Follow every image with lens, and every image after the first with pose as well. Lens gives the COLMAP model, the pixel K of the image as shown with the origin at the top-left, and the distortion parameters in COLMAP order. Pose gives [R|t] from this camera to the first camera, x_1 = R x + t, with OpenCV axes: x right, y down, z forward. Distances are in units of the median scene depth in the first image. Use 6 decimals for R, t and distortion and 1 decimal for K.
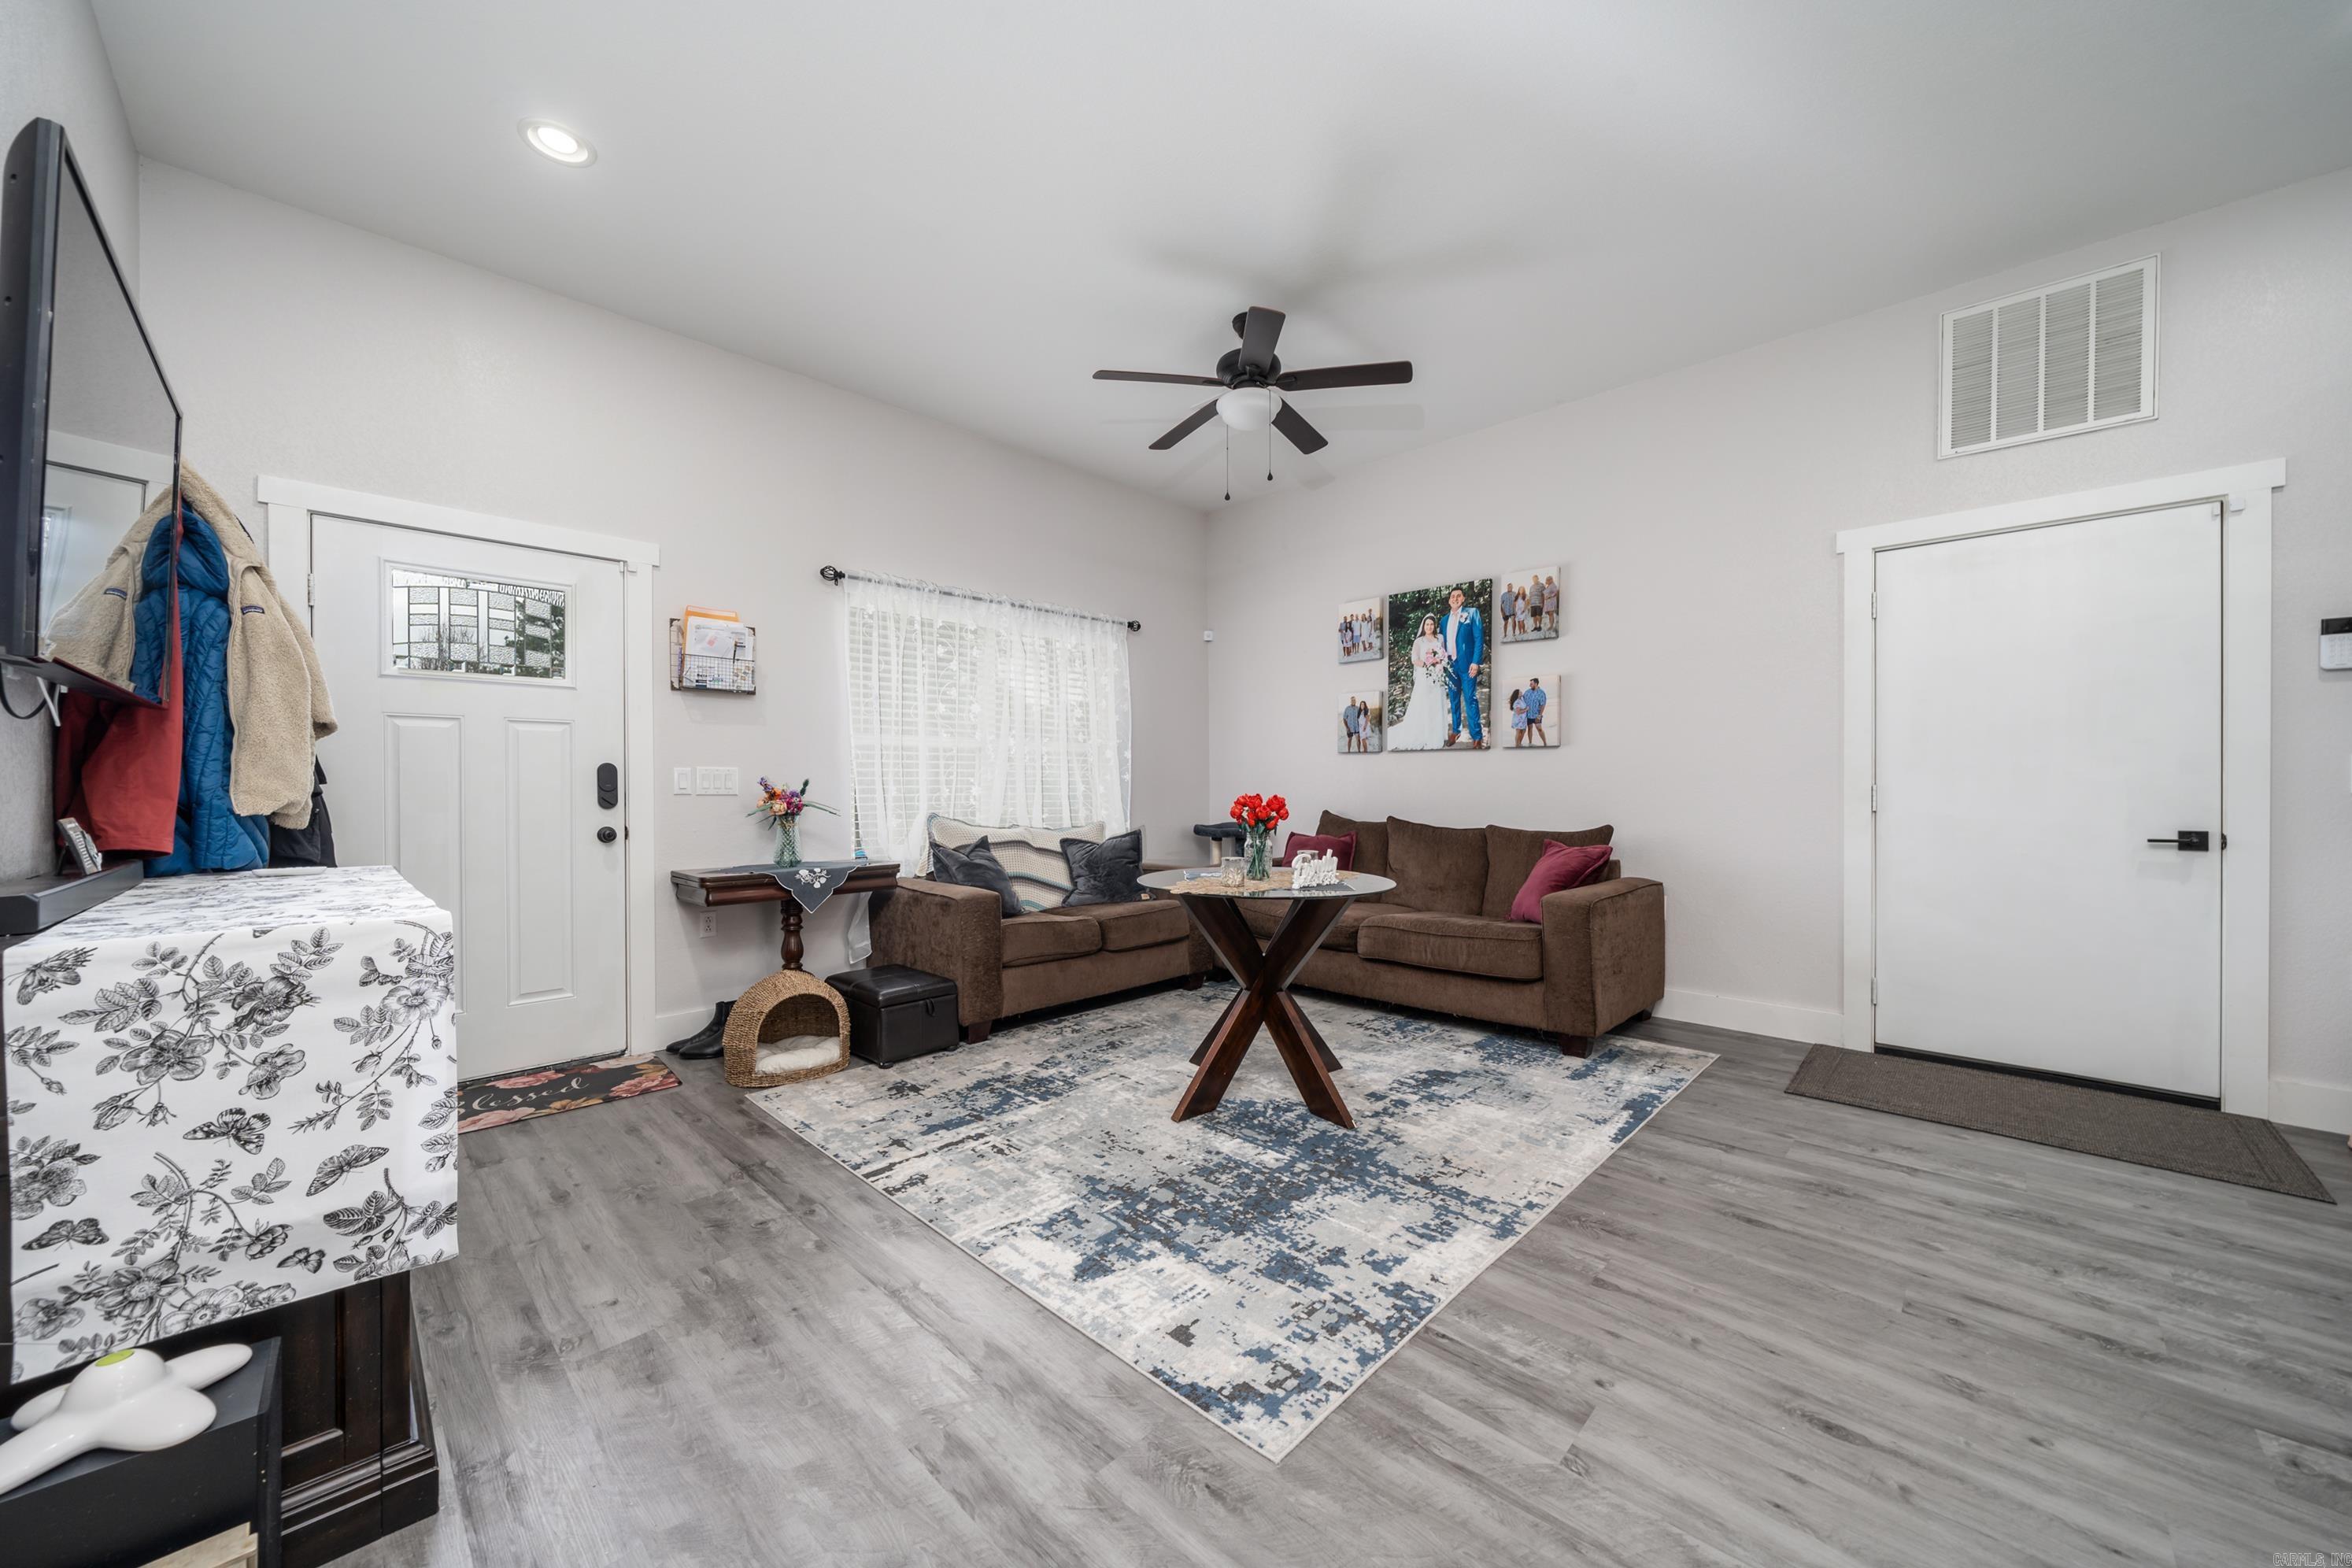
lens RADIAL K [[850.9, 0, 1176.0], [0, 850.9, 784.0], [0, 0, 1]] dist [-0.008037, -0.000038]
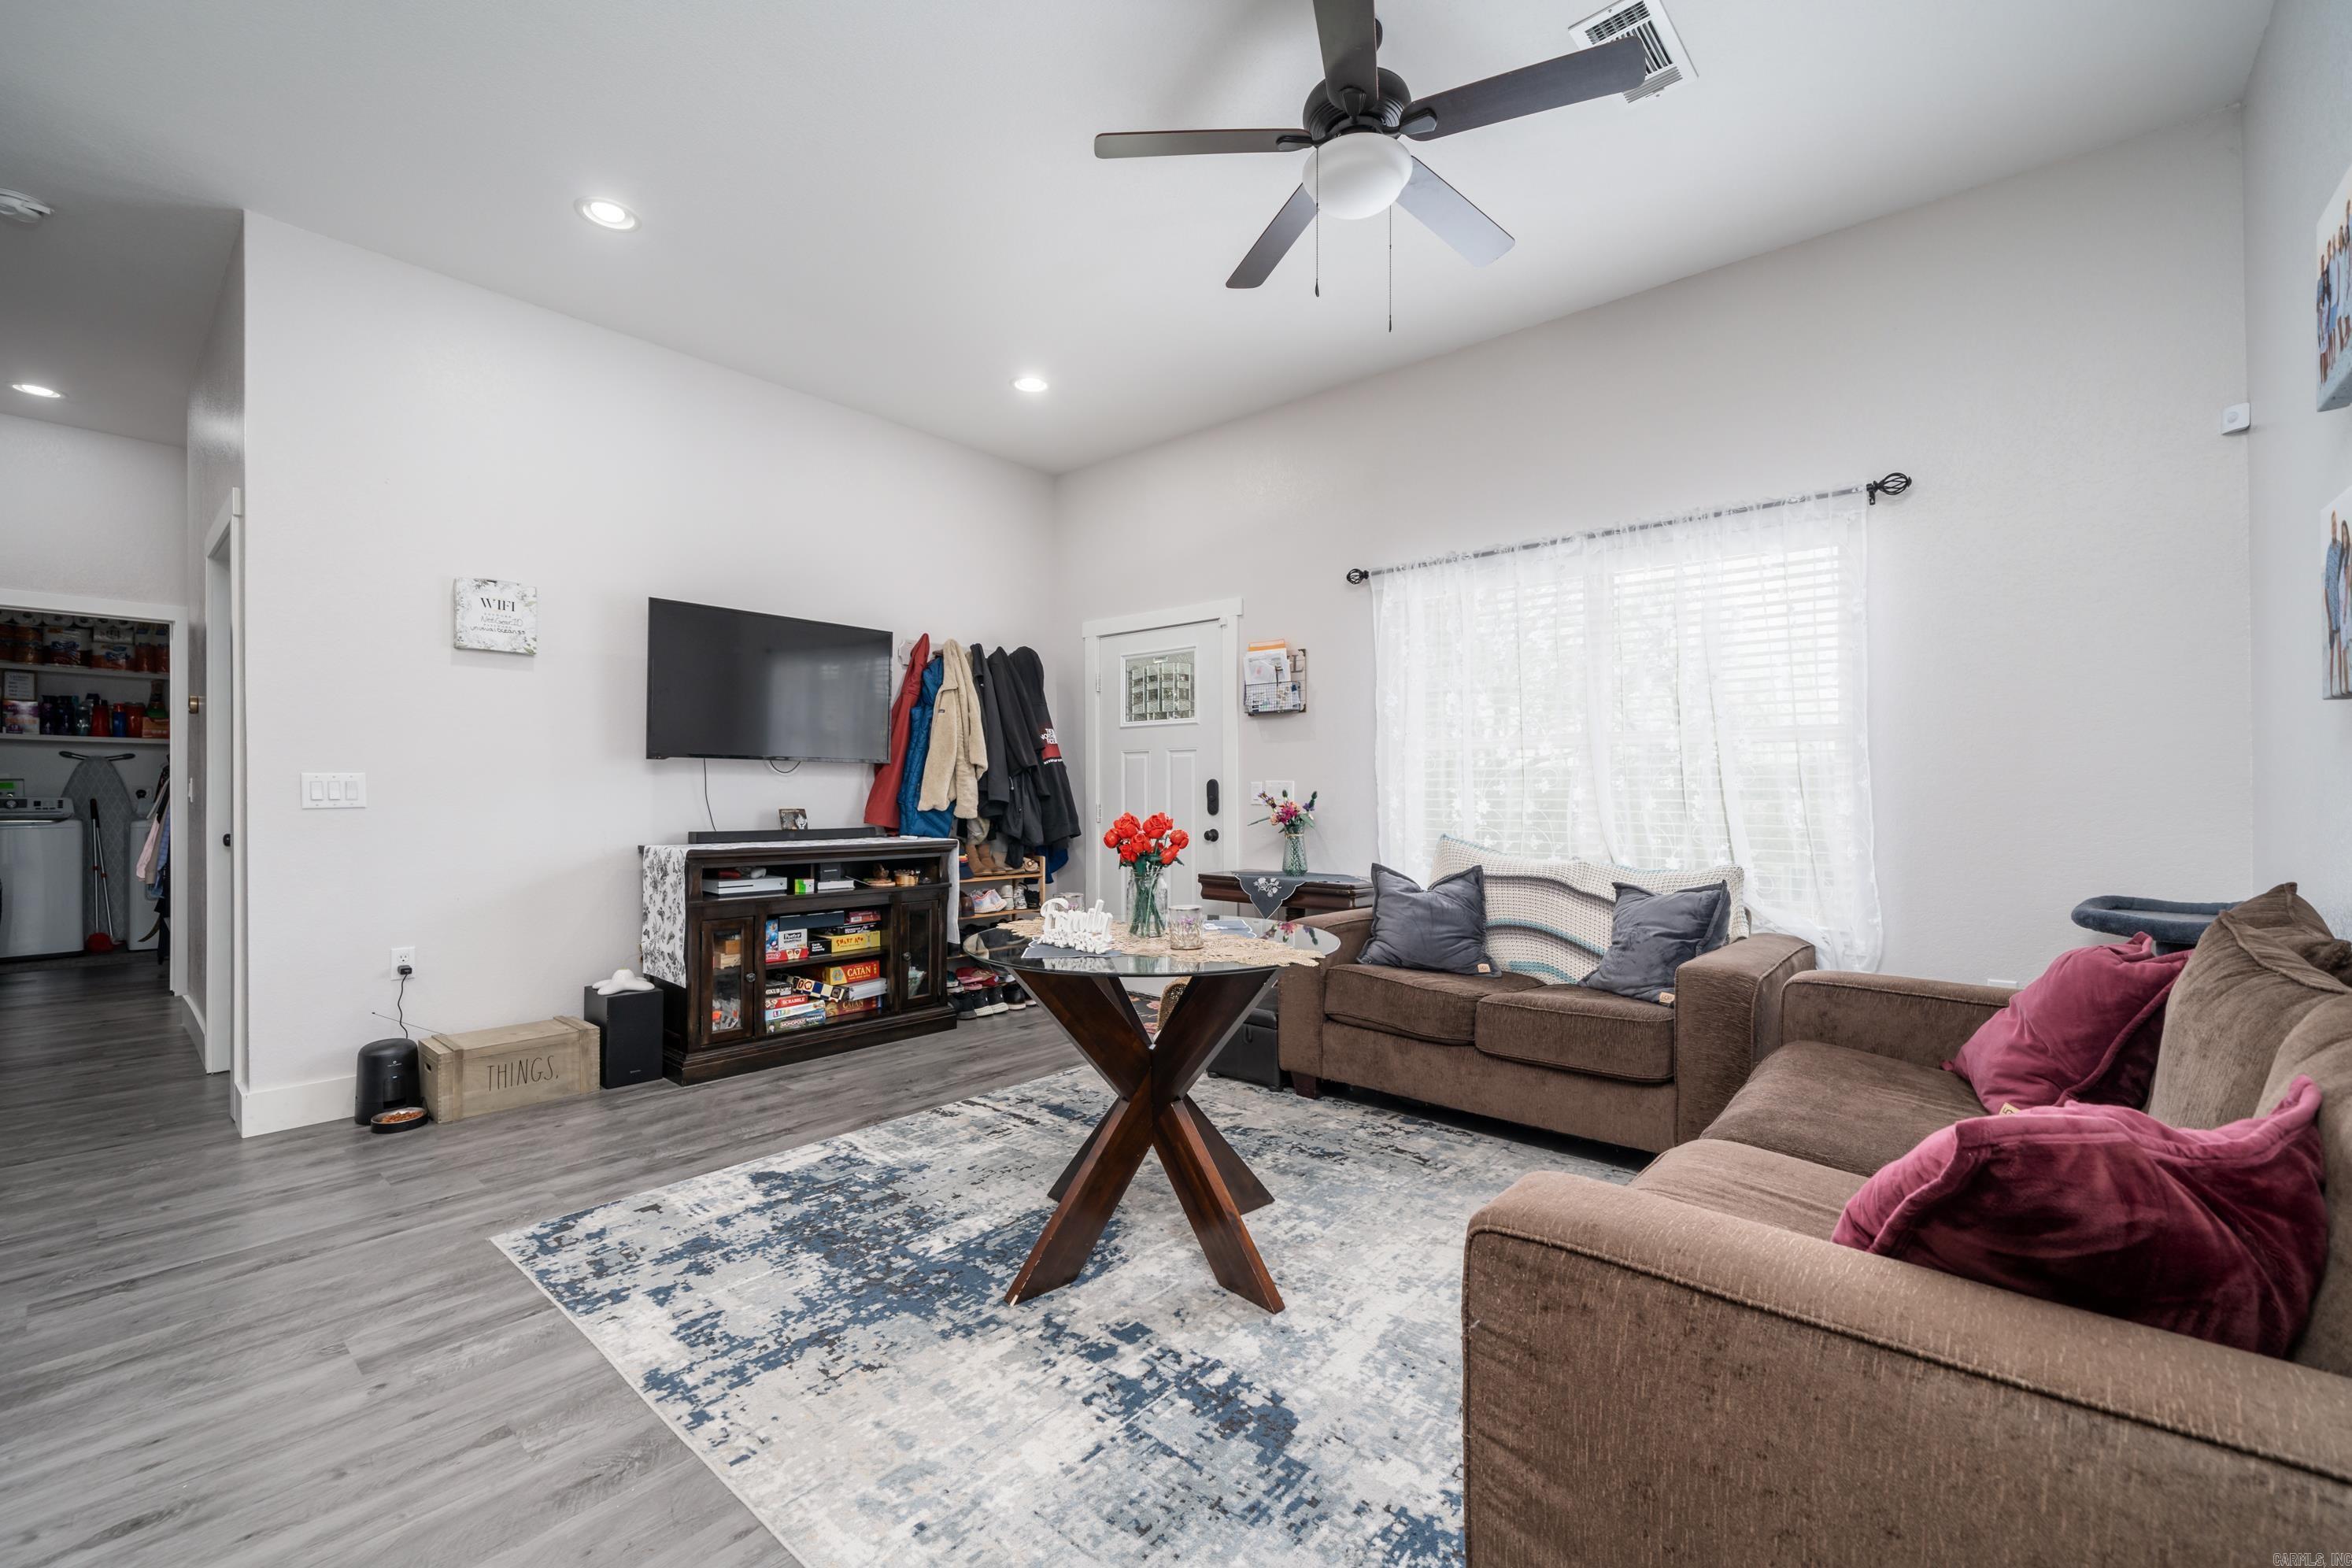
lens RADIAL K [[971.0, 0, 1176.0], [0, 971.0, 784.0], [0, 0, 1]] dist [-0.000262, 0.000127]
pose [[0.062440, -0.007372, -0.998021, 1.109438], [-0.000400, 0.999972, -0.007412, -0.008951], [0.998049, 0.000862, 0.062436, 1.203007]]
